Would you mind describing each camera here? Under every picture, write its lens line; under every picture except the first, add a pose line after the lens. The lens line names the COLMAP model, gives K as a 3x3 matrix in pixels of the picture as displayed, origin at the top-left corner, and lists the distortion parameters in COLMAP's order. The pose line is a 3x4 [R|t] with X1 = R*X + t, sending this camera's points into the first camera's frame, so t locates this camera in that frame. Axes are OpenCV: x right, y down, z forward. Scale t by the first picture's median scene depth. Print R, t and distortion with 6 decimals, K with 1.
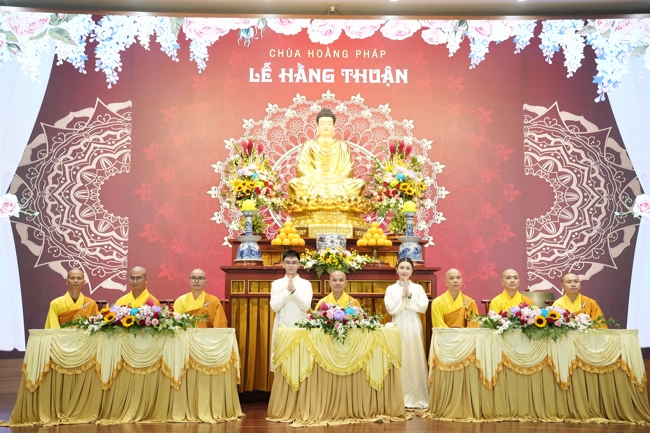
lens RADIAL K [[843.0, 0, 325.8], [0, 843.0, 216.6], [0, 0, 1]] dist [0.080877, 0.486320]
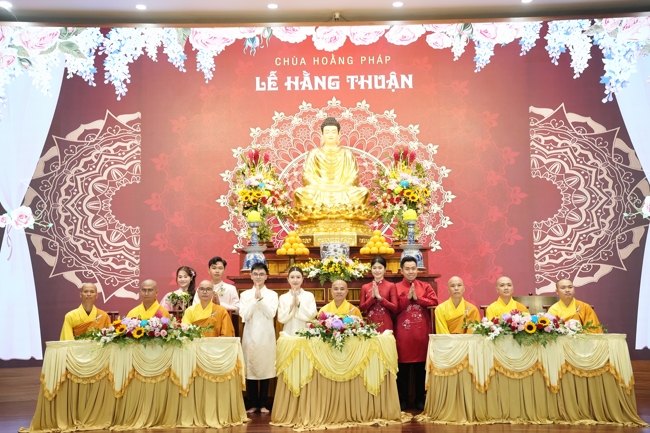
lens RADIAL K [[903.9, 0, 325.7], [0, 903.9, 217.3], [0, 0, 1]] dist [0.138716, 0.550596]
pose [[0.999255, -0.017401, -0.034455, 0.028845], [0.017878, 0.999748, 0.013600, -0.021705], [0.034210, -0.014206, 0.999314, -0.086354]]
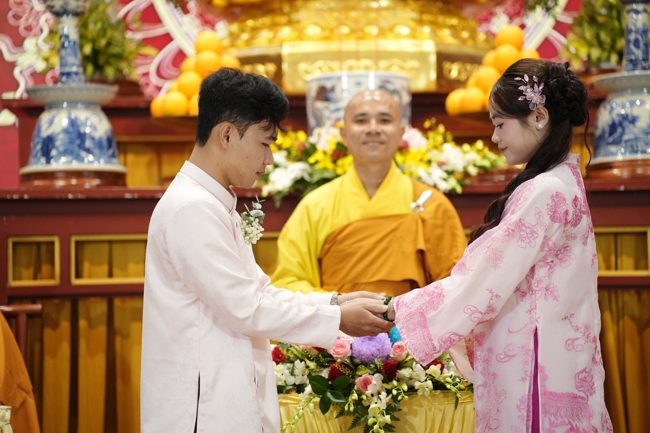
lens RADIAL K [[2650.9, 0, 326.8], [0, 2650.9, 215.9], [0, 0, 1]] dist [2.215995, 8.787653]
pose [[0.999222, -0.021006, -0.033387, 0.021582], [0.022975, 0.997949, 0.059746, 0.011858], [0.032063, -0.060466, 0.997655, 0.064561]]
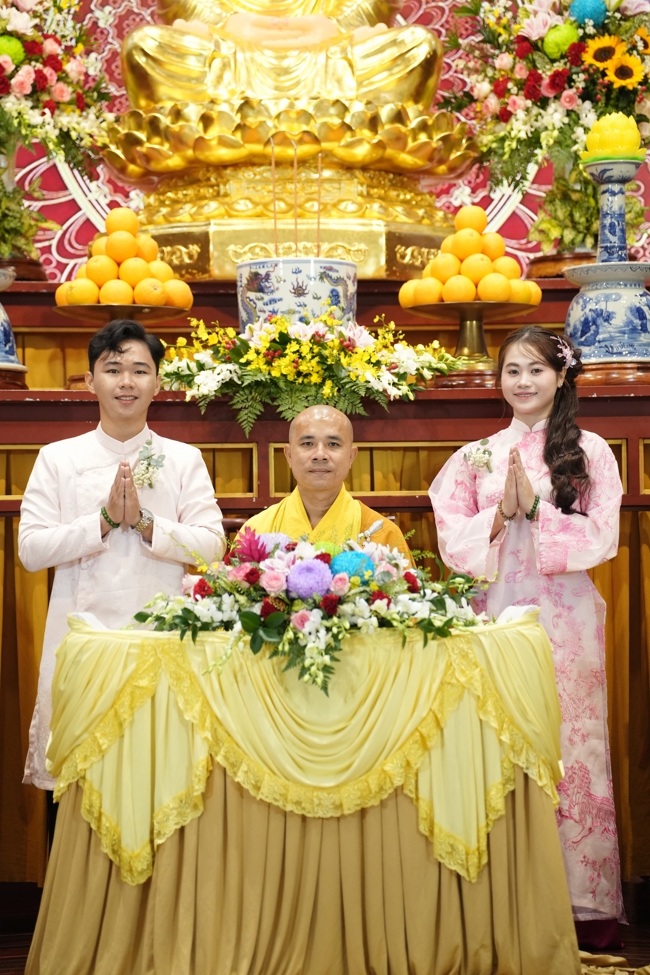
lens RADIAL K [[3271.5, 0, 322.5], [0, 3271.5, 488.9], [0, 0, 1]] dist [1.589157, 4.889080]
pose [[0.999820, -0.013049, -0.013760, 0.022740], [0.014207, 0.996042, 0.087736, 0.002126], [0.012561, -0.087915, 0.996049, 0.013604]]
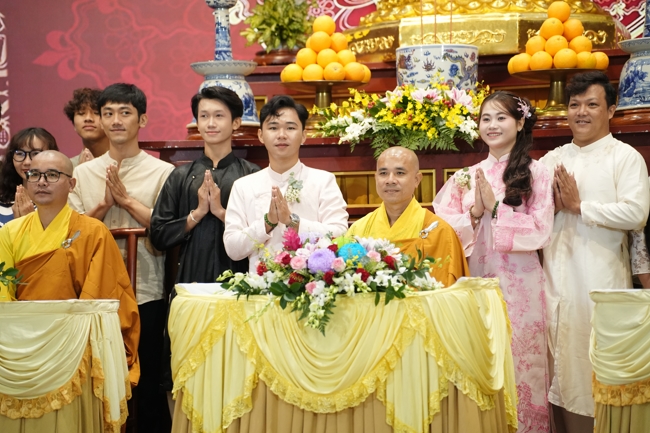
lens RADIAL K [[2595.8, 0, 325.1], [0, 2595.8, 216.0], [0, 0, 1]] dist [2.314848, 4.210372]
pose [[0.954516, -0.025908, -0.297031, 0.256076], [0.054453, 0.994610, 0.088235, -0.007962], [0.293144, -0.100396, 0.950783, -0.104804]]
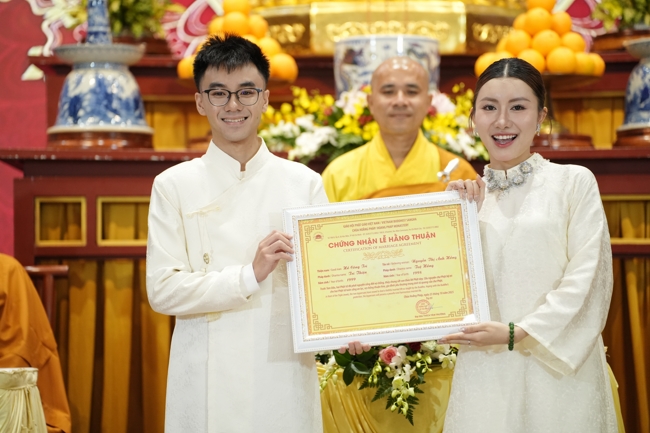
lens RADIAL K [[2650.9, 0, 326.8], [0, 2650.9, 215.9], [0, 0, 1]] dist [2.215995, 8.787653]
pose [[0.999006, -0.007706, -0.043906, 0.021903], [0.011320, 0.996514, 0.082650, 0.004632], [0.043116, -0.083065, 0.995611, 0.068003]]
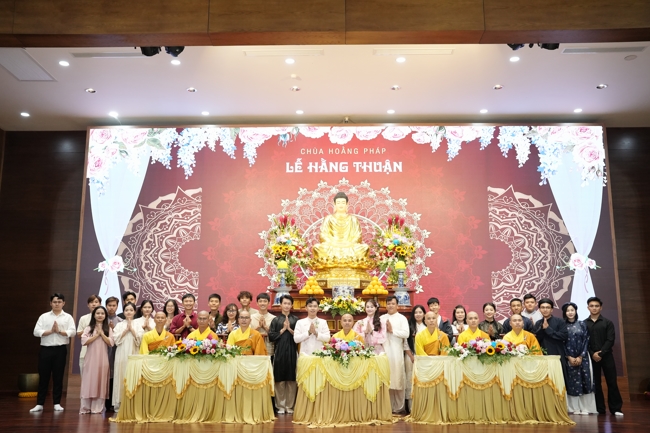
lens RADIAL K [[663.5, 0, 325.0], [0, 663.5, 215.6], [0, 0, 1]] dist [-0.067665, 0.200985]
pose [[0.998592, -0.009063, -0.052260, 0.028958], [0.005447, 0.997607, -0.068919, -0.015518], [0.052759, 0.068537, 0.996253, -0.063843]]
